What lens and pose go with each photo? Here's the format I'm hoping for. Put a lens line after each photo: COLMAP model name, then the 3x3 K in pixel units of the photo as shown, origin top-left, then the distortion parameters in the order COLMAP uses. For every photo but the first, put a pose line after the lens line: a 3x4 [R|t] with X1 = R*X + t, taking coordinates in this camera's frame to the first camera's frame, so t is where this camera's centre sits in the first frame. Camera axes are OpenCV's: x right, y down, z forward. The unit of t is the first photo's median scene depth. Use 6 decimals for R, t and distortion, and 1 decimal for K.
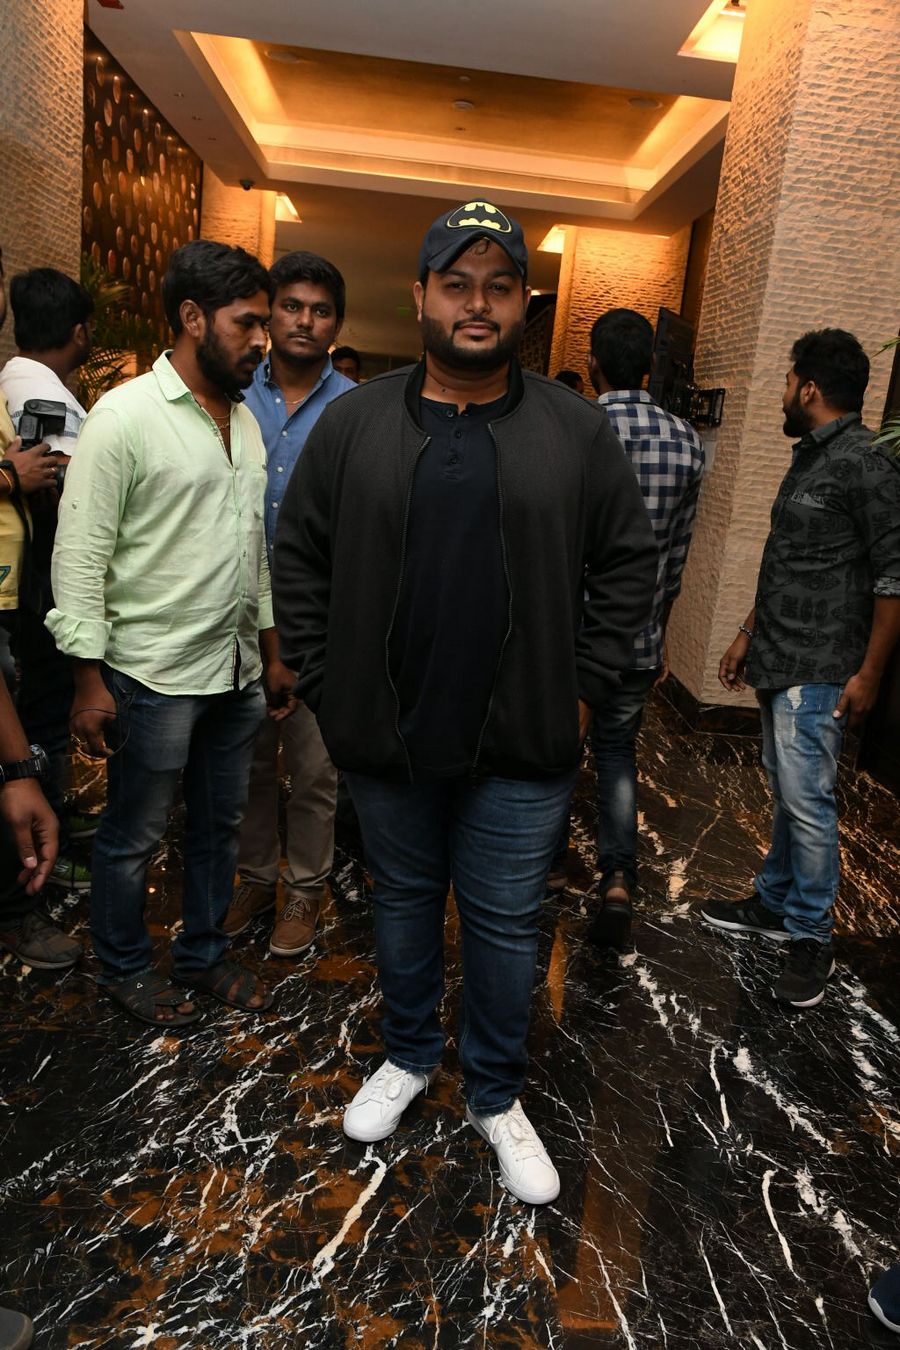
lens RADIAL K [[1107.9, 0, 446.0], [0, 1107.9, 678.3], [0, 0, 1]] dist [0.001754, 0.037507]
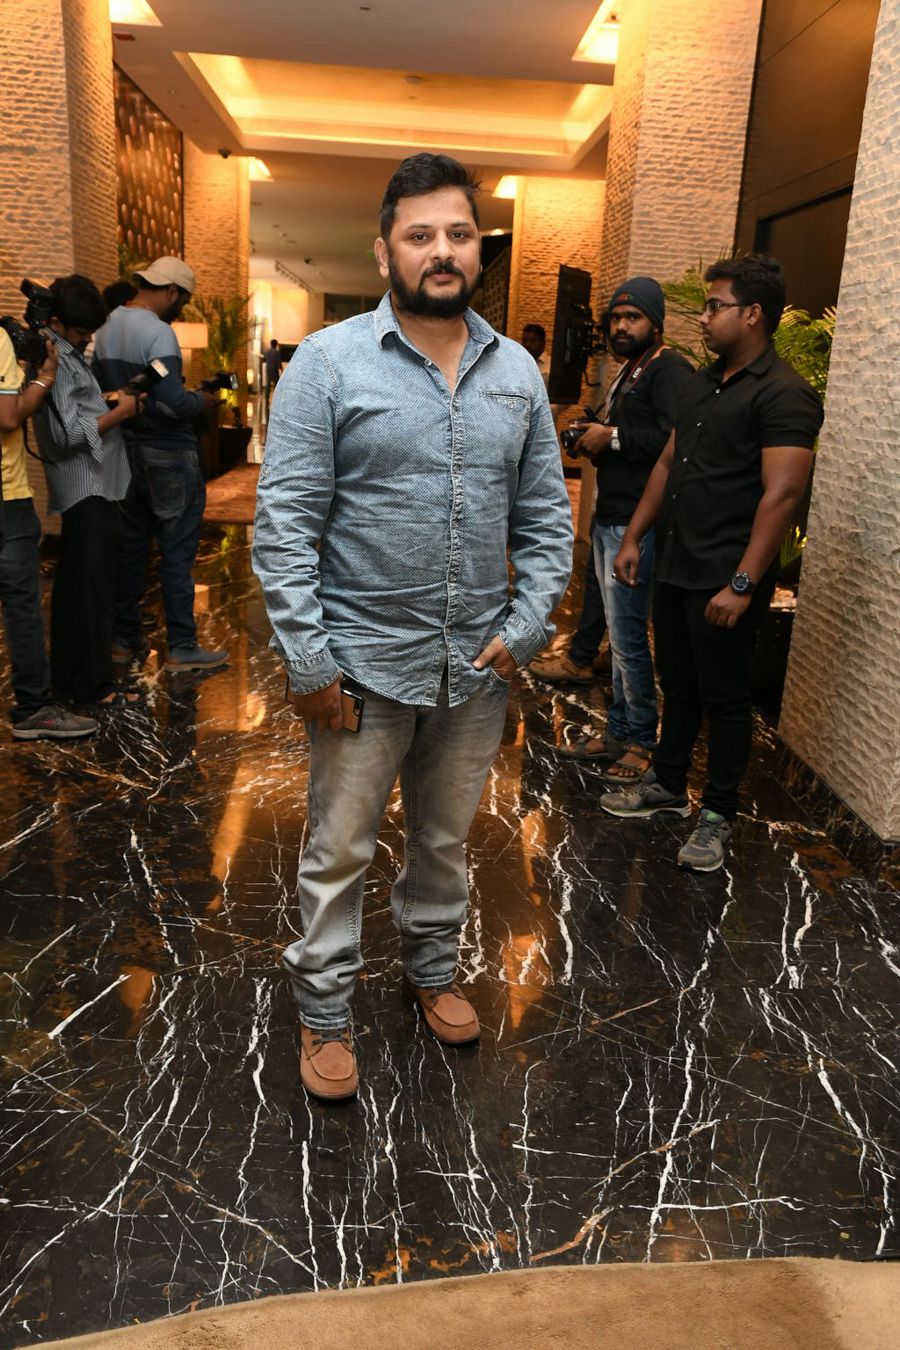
lens RADIAL K [[1167.3, 0, 449.5], [0, 1167.3, 674.1], [0, 0, 1]] dist [0.060480, -0.004181]
pose [[0.998674, -0.051115, 0.006065, 0.028051], [0.050894, 0.998184, 0.032213, 0.117629], [-0.007700, -0.031862, 0.999463, -0.479785]]
